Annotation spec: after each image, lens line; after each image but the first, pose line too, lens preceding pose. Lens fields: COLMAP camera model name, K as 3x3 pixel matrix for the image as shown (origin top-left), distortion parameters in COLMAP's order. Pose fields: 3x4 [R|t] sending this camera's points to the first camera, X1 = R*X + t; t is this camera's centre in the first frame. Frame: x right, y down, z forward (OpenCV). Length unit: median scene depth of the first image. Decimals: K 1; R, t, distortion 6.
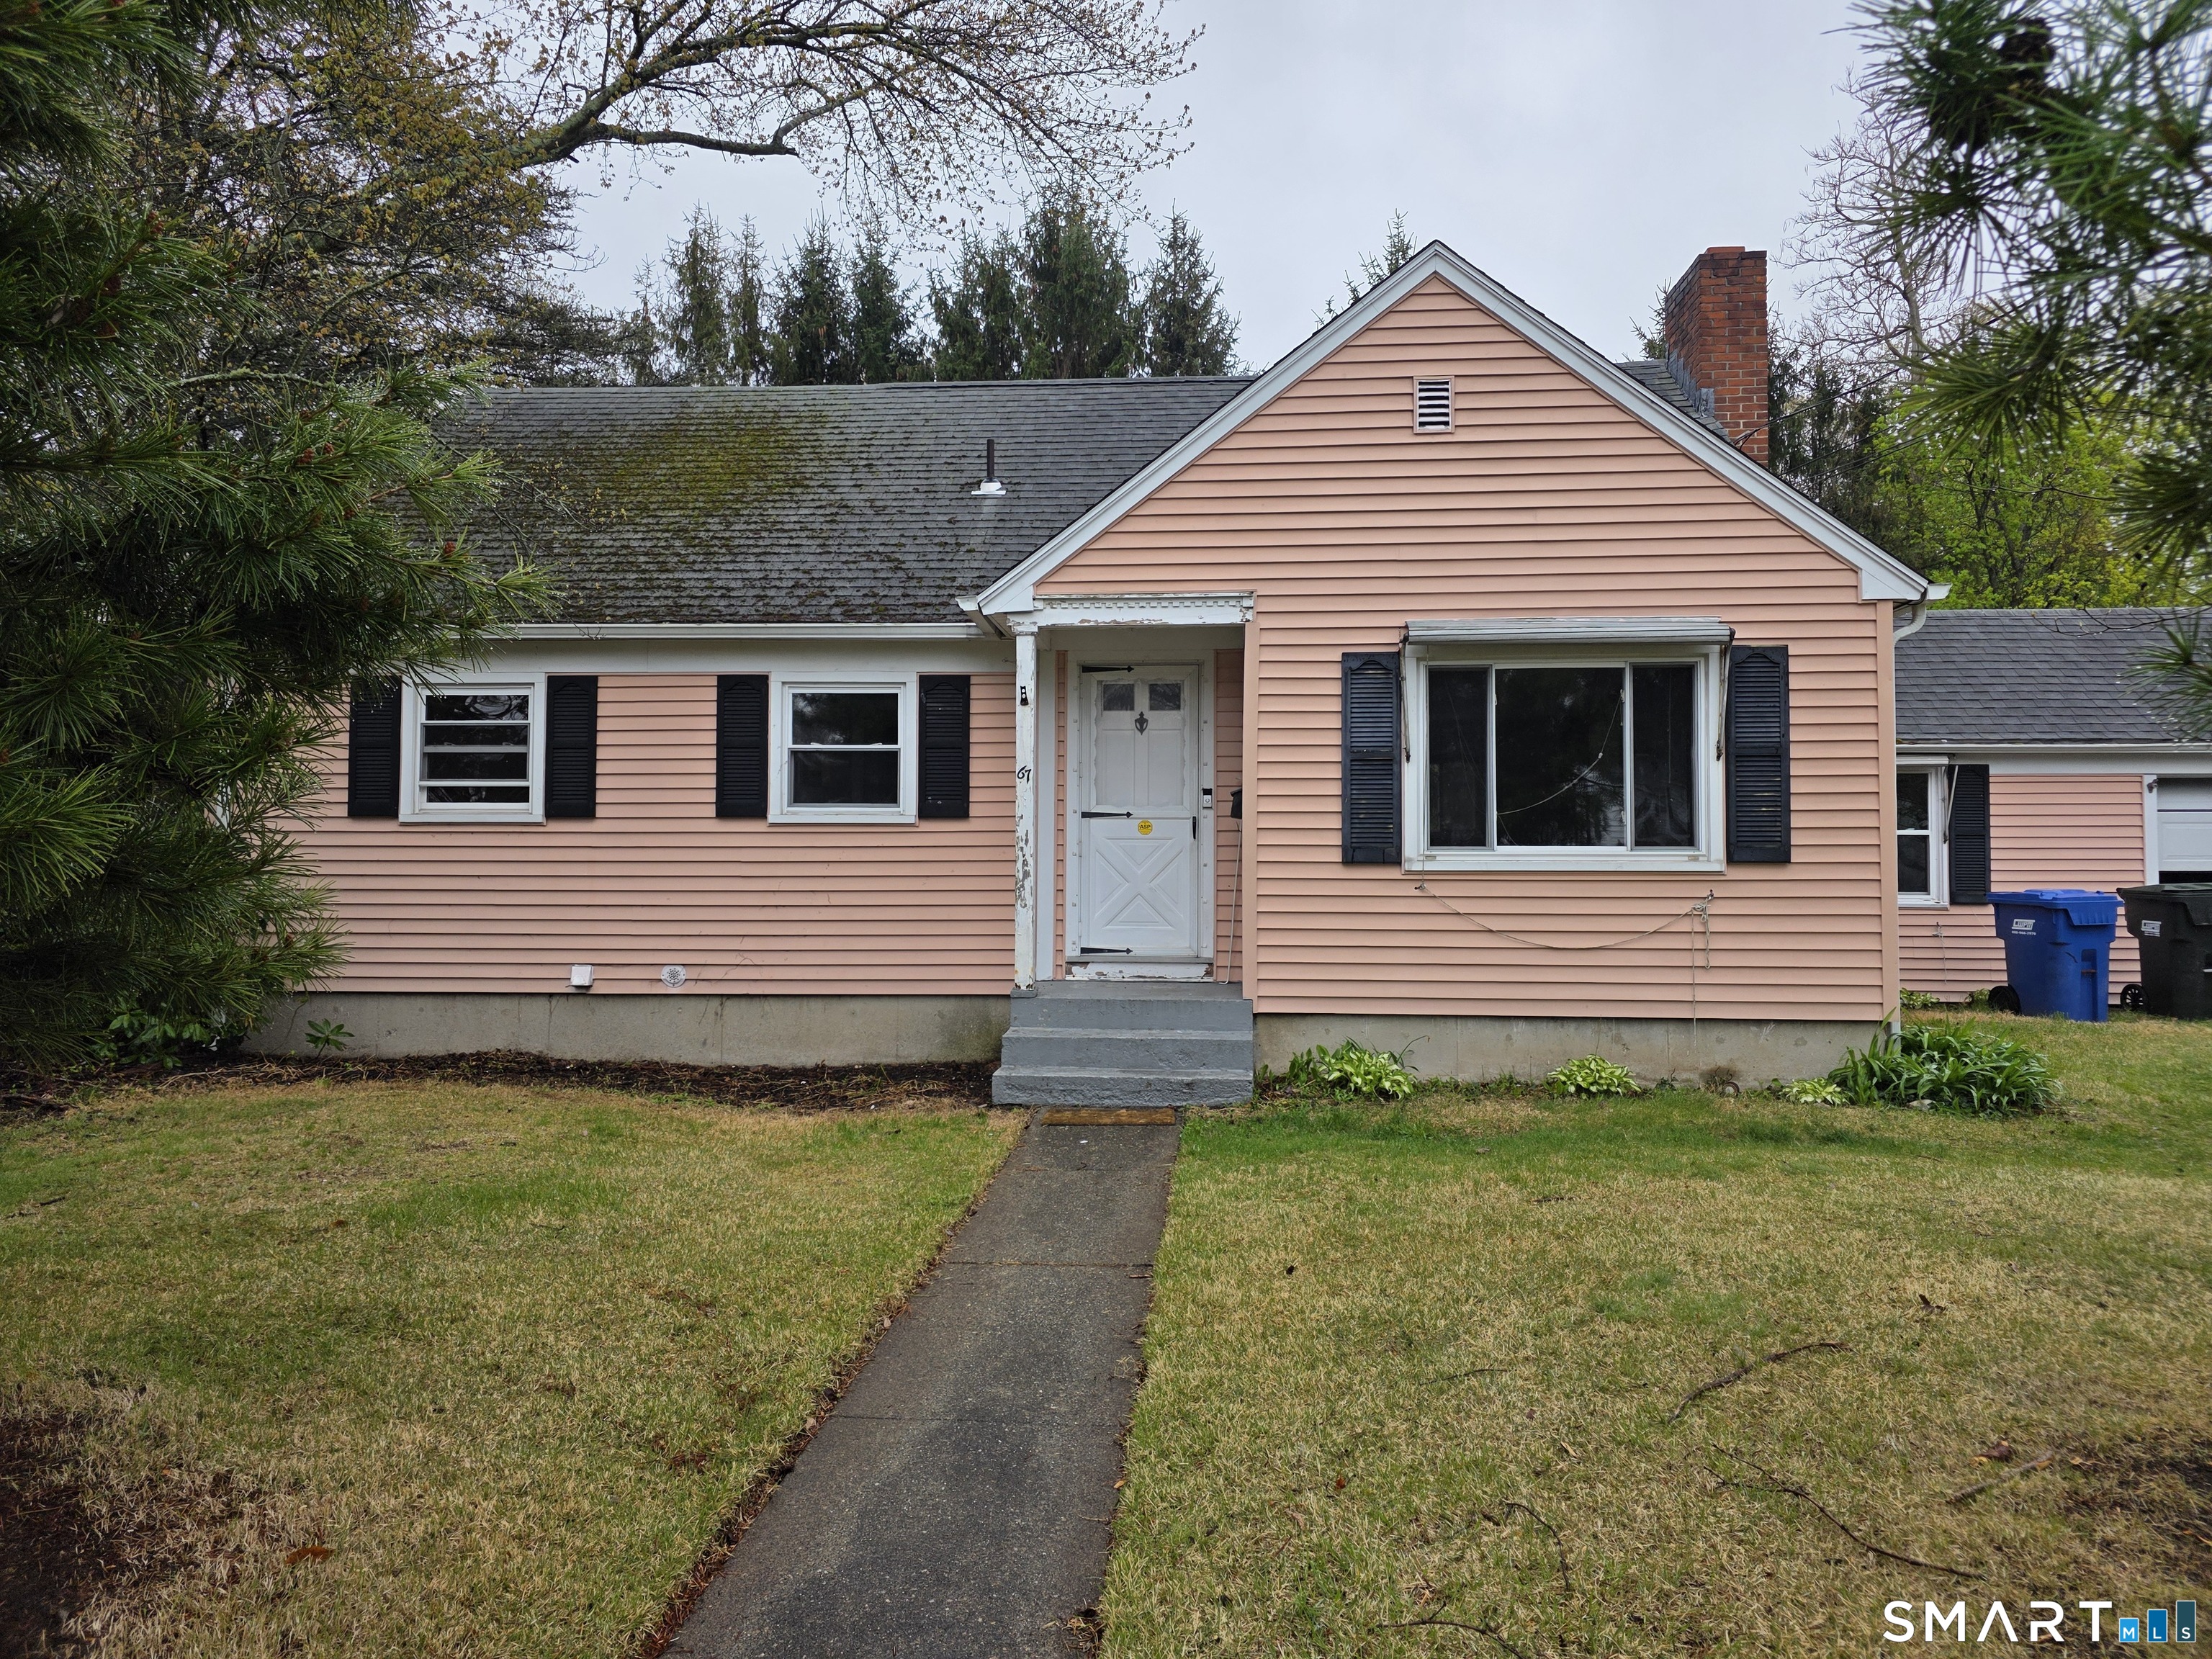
lens RADIAL K [[1477.5, 0, 1100.9], [0, 1477.5, 828.6], [0, 0, 1]] dist [-0.001675, -0.000168]
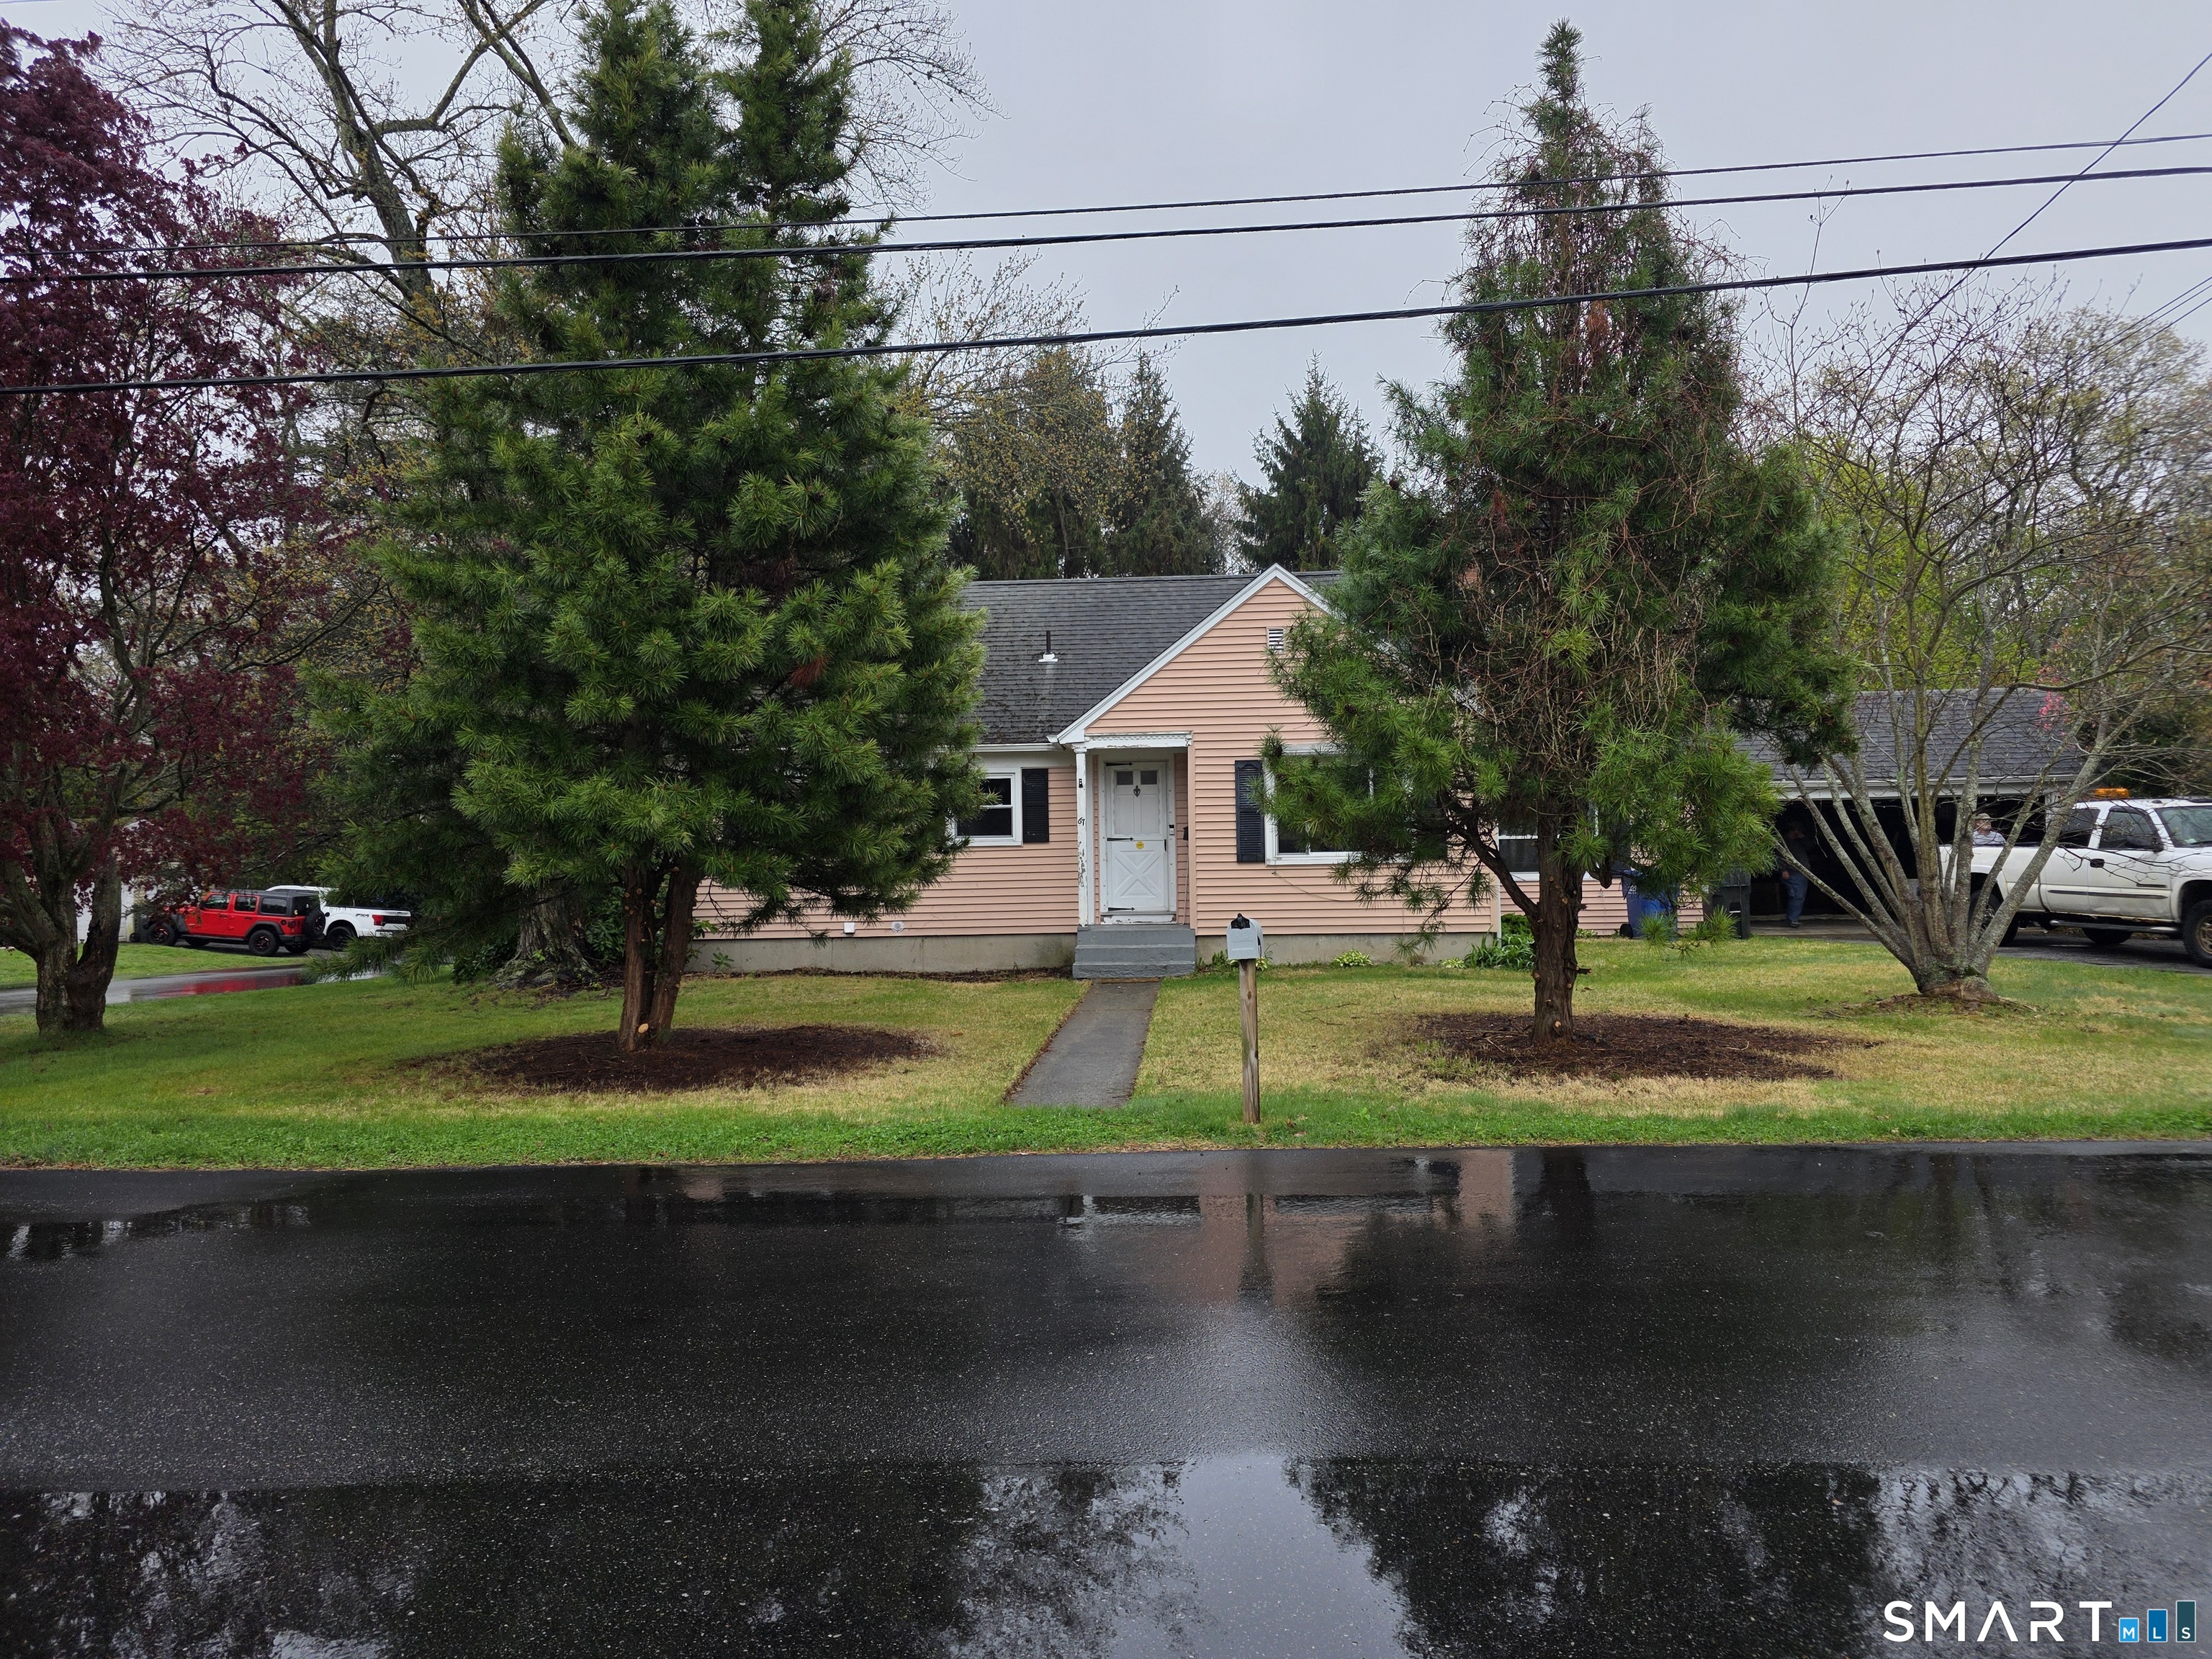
lens RADIAL K [[1477.5, 0, 1107.2], [0, 1477.5, 825.5], [0, 0, 1]] dist [-0.001675, -0.000168]
pose [[0.999543, -0.019152, 0.023374, -0.061014], [0.019139, 0.999817, 0.000758, -0.030613], [-0.023384, -0.000310, 0.999727, -0.992152]]
